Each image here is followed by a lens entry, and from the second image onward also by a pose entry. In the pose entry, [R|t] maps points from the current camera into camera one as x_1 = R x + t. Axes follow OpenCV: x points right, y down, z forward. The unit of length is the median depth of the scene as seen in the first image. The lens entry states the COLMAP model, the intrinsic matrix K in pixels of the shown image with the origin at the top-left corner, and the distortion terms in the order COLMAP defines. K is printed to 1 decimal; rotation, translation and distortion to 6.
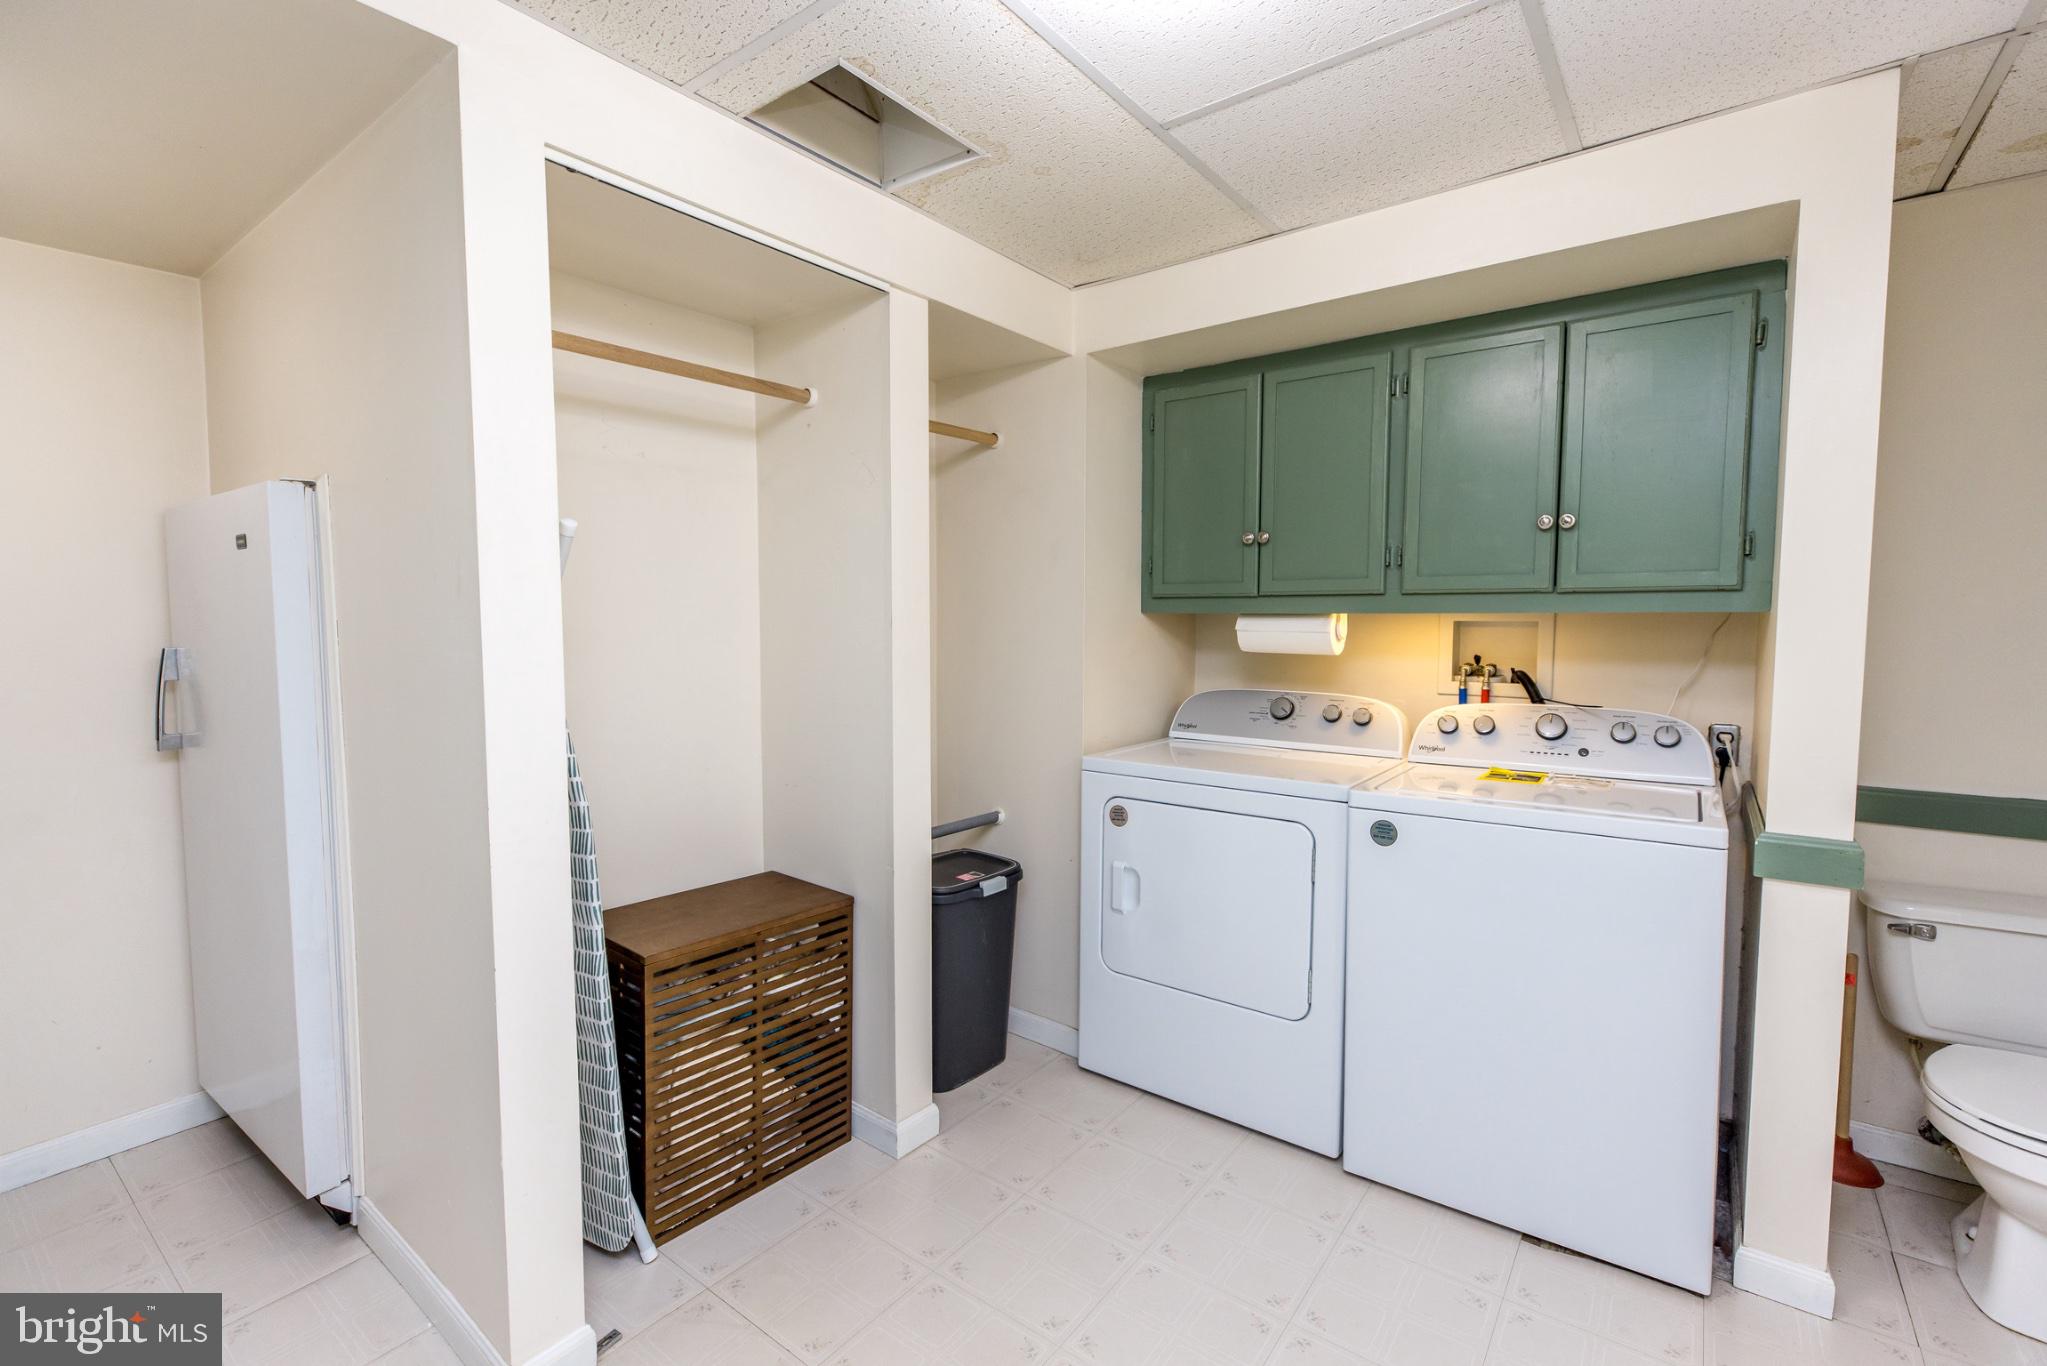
lens RADIAL K [[919.5, 0, 1016.2], [0, 919.5, 678.4], [0, 0, 1]] dist [0.002275, 0.000549]
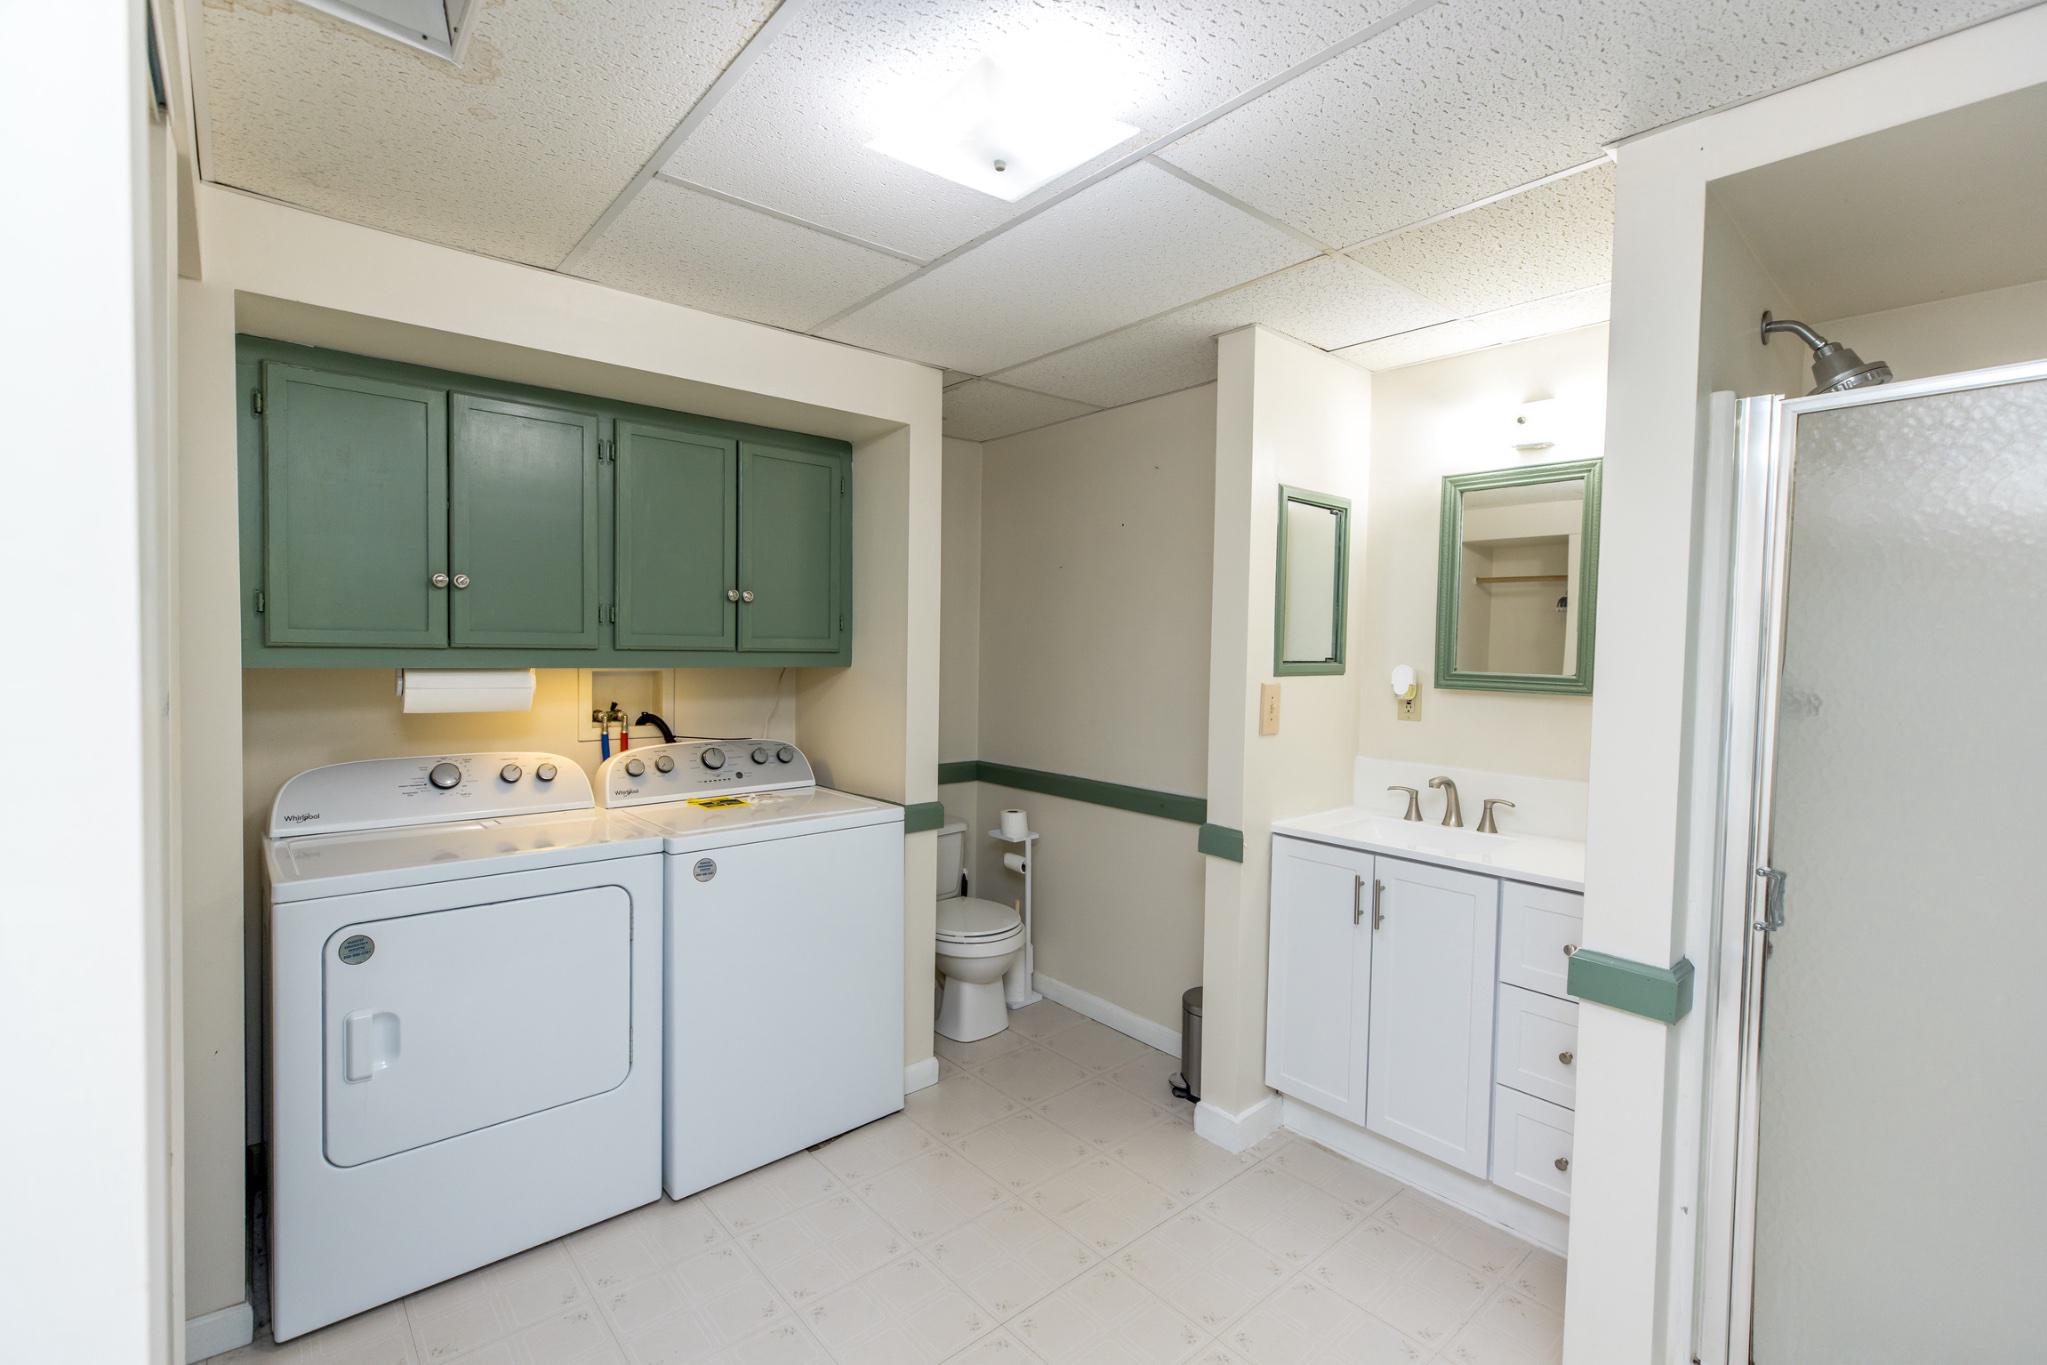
lens RADIAL K [[919.5, 0, 1016.2], [0, 919.5, 677.9], [0, 0, 1]] dist [0.002275, 0.000549]
pose [[0.196767, -0.029974, 0.979992, -0.499867], [0.051521, 0.998468, 0.020195, -0.054747], [-0.979096, 0.046516, 0.198010, 0.329380]]
